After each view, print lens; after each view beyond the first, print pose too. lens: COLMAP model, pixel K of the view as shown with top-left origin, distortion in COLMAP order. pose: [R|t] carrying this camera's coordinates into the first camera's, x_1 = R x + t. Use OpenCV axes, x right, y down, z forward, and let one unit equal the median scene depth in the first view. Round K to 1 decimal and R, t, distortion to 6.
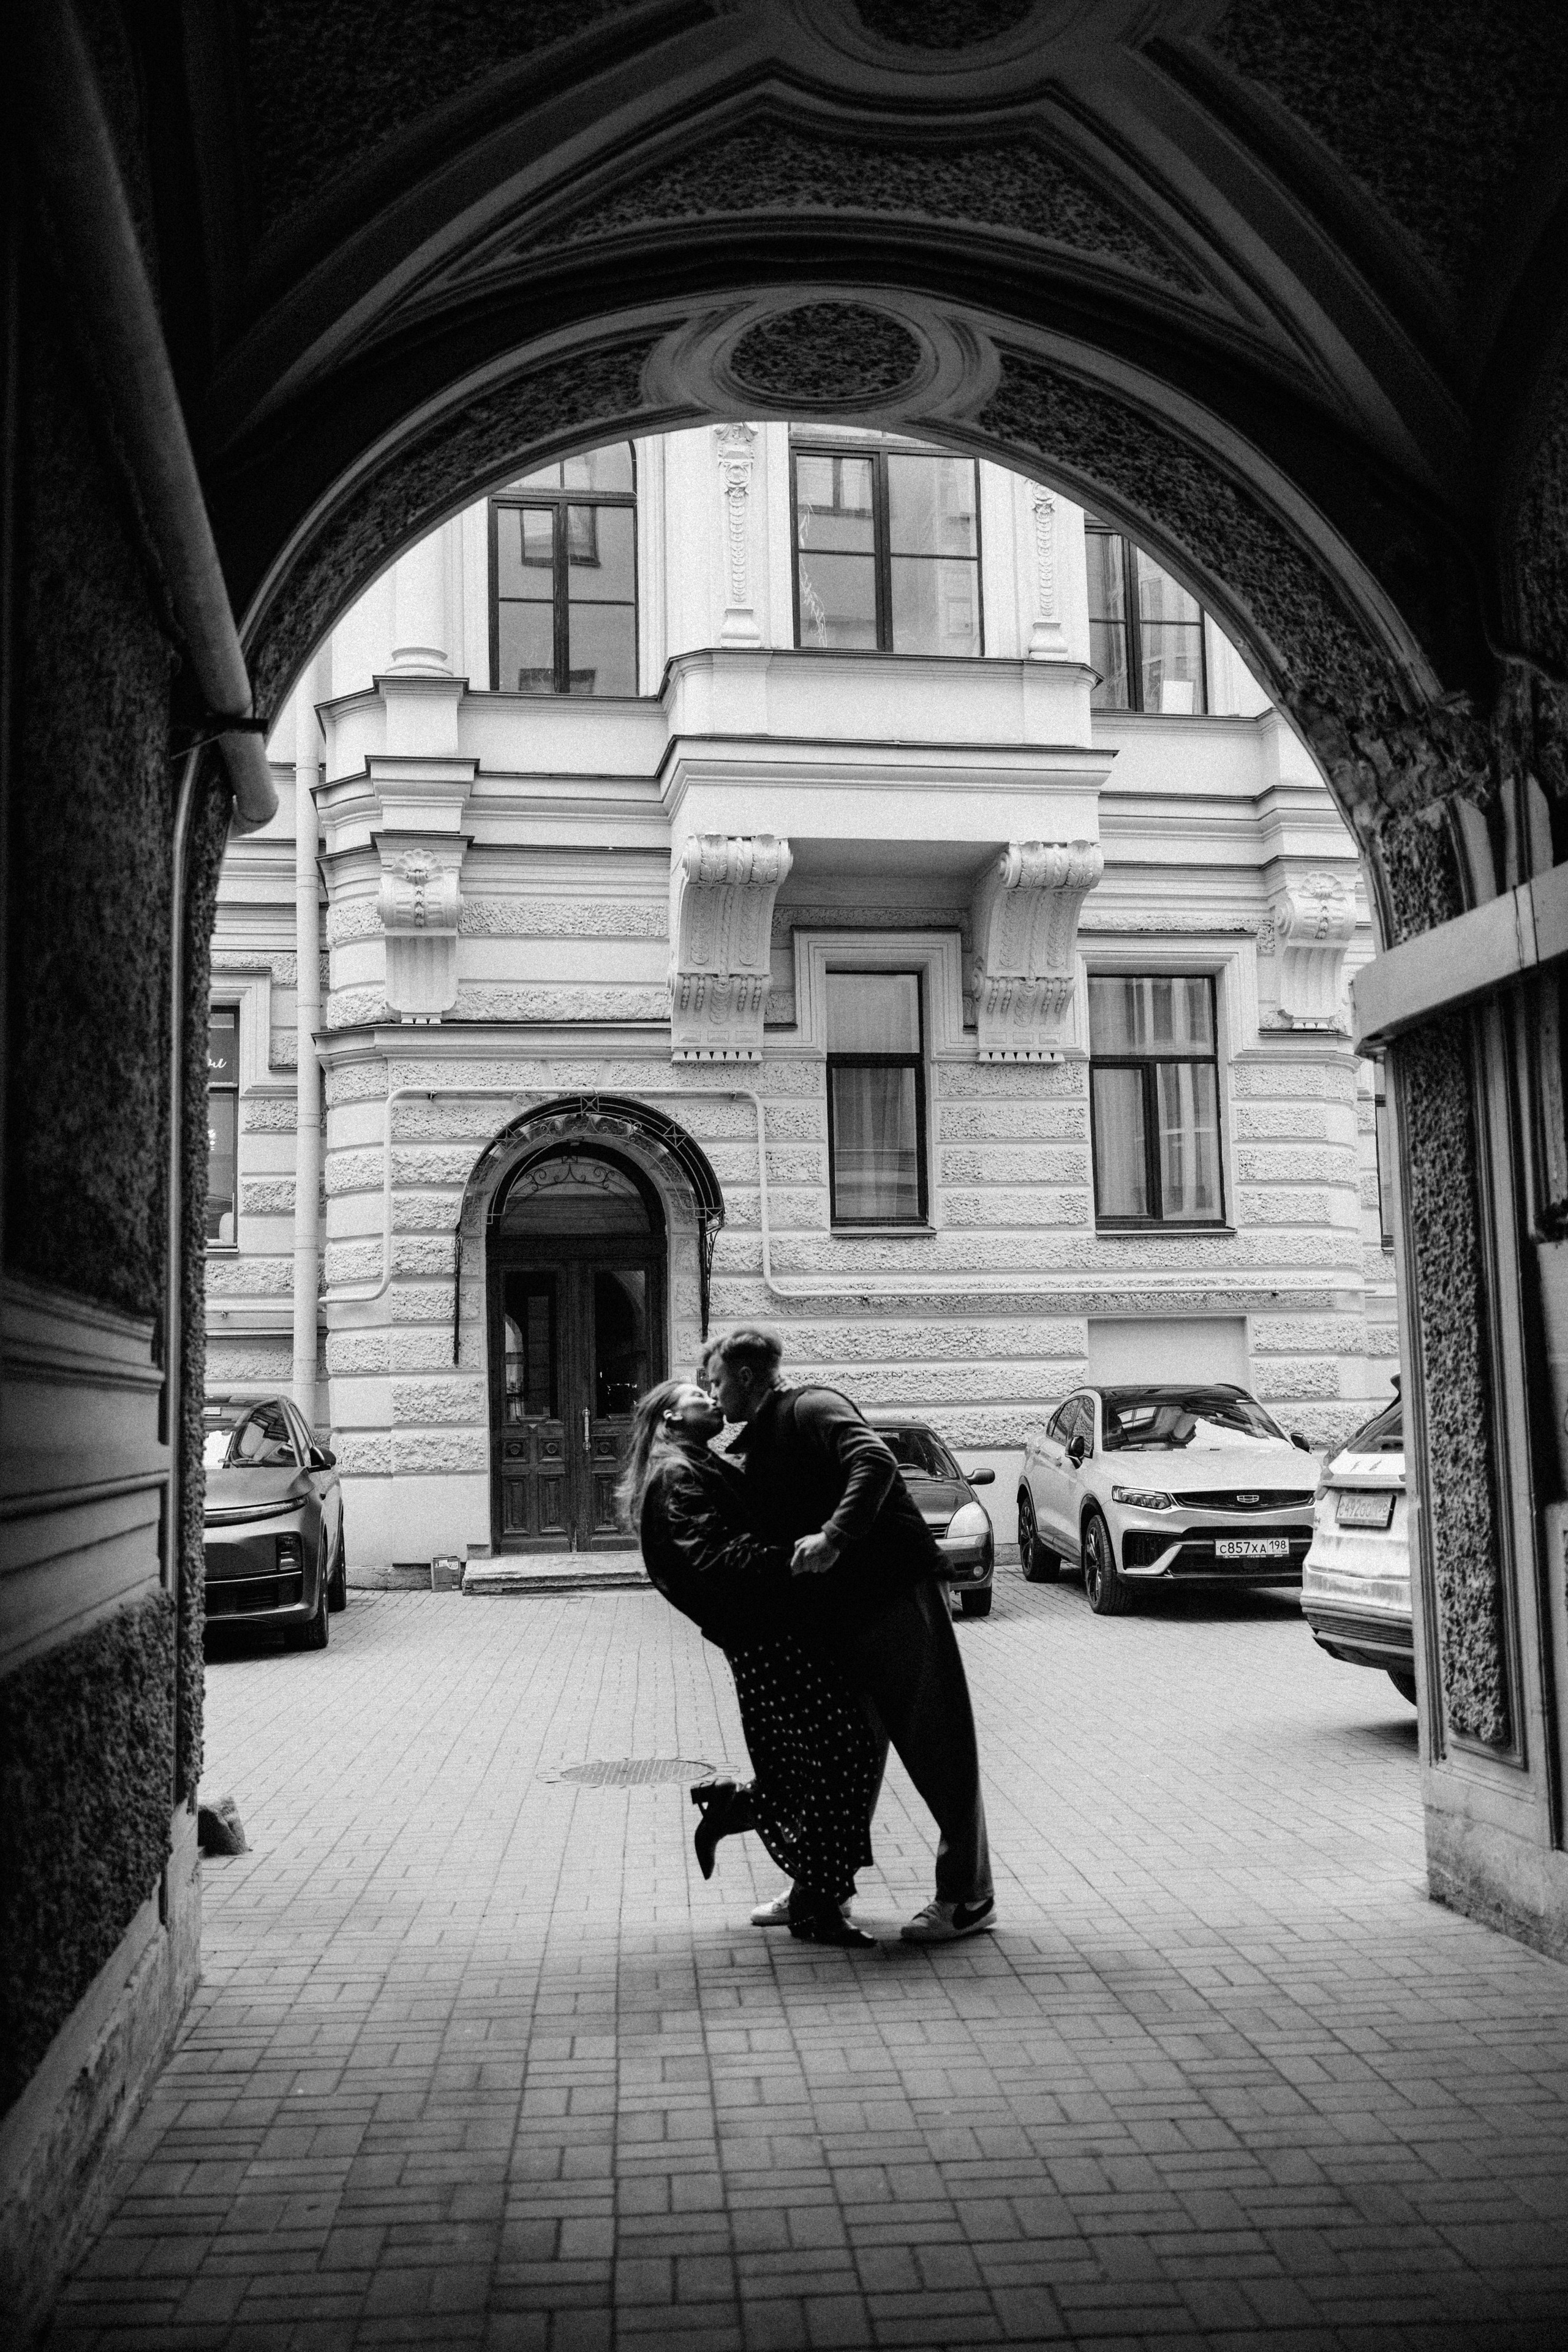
lens RADIAL K [[2204.0, 0, 773.7], [0, 2204.0, 1178.2], [0, 0, 1]] dist [-0.016668, -0.007151]
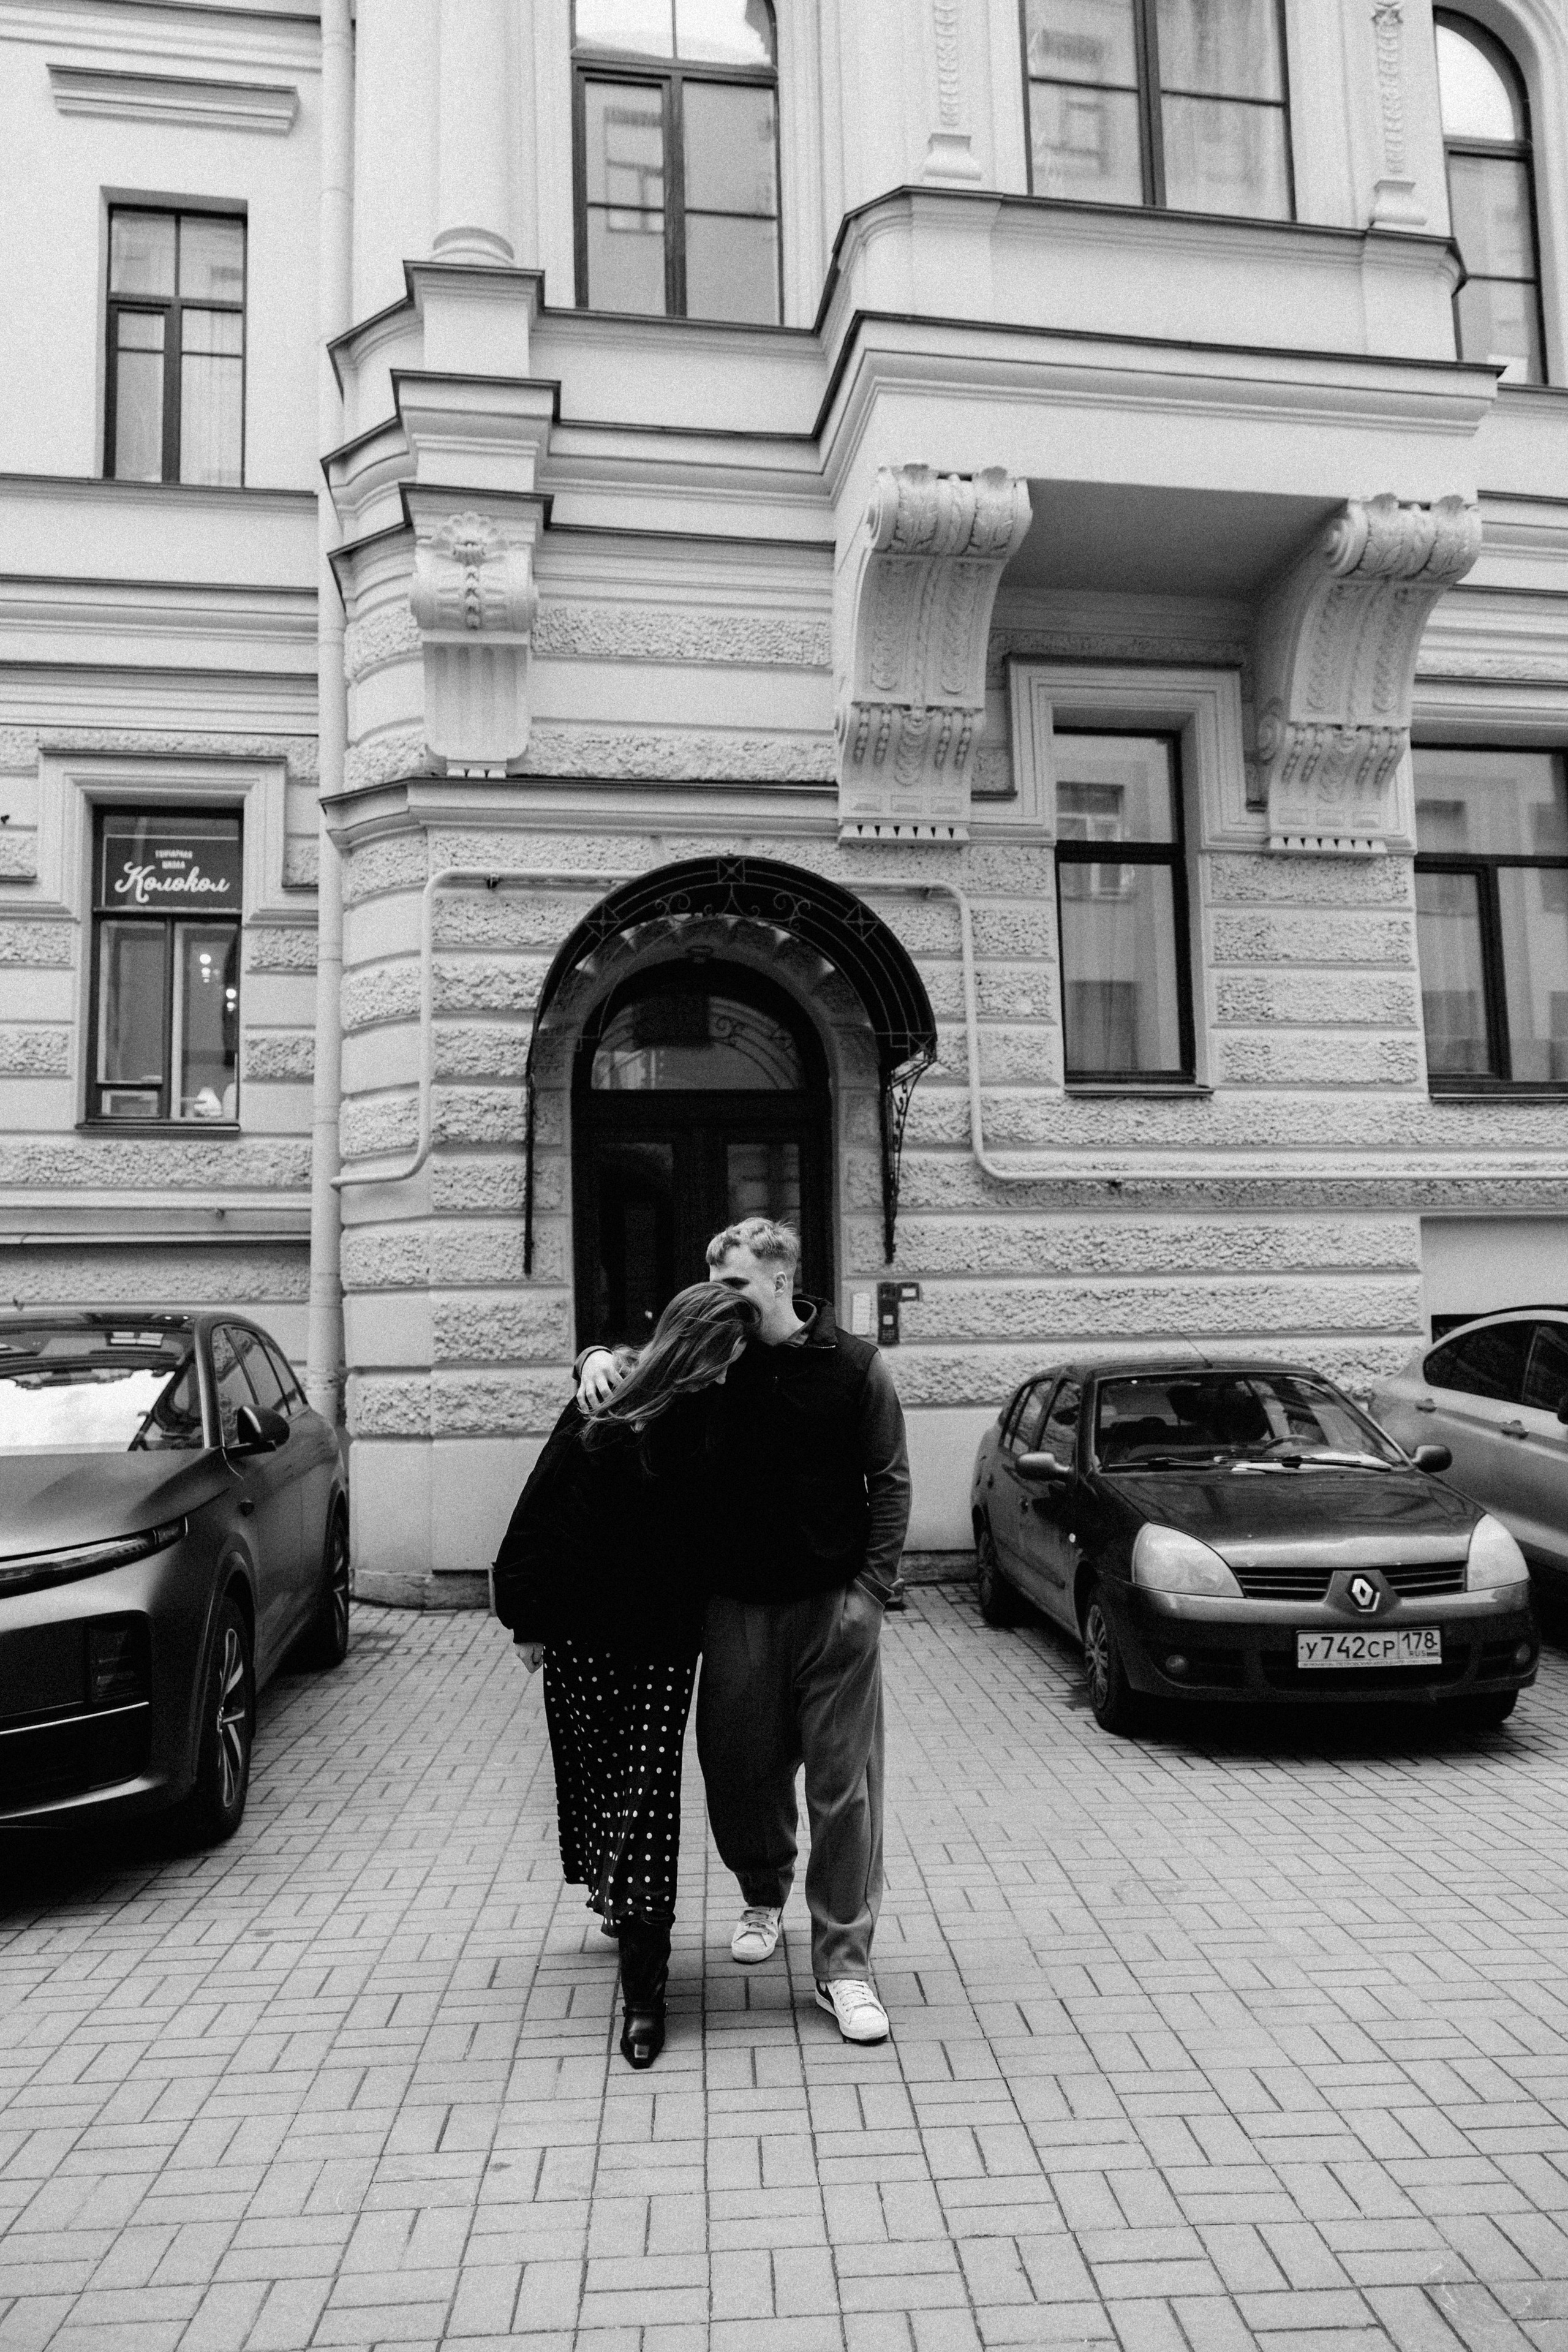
lens RADIAL K [[1483.7, 0, 746.9], [0, 1483.7, 1212.1], [0, 0, 1]] dist [0.012645, 0.000664]
pose [[0.999927, 0.001619, -0.011960, -0.069447], [-0.001472, 0.999923, 0.012346, 0.058169], [0.011979, -0.012327, 0.999852, 0.531035]]
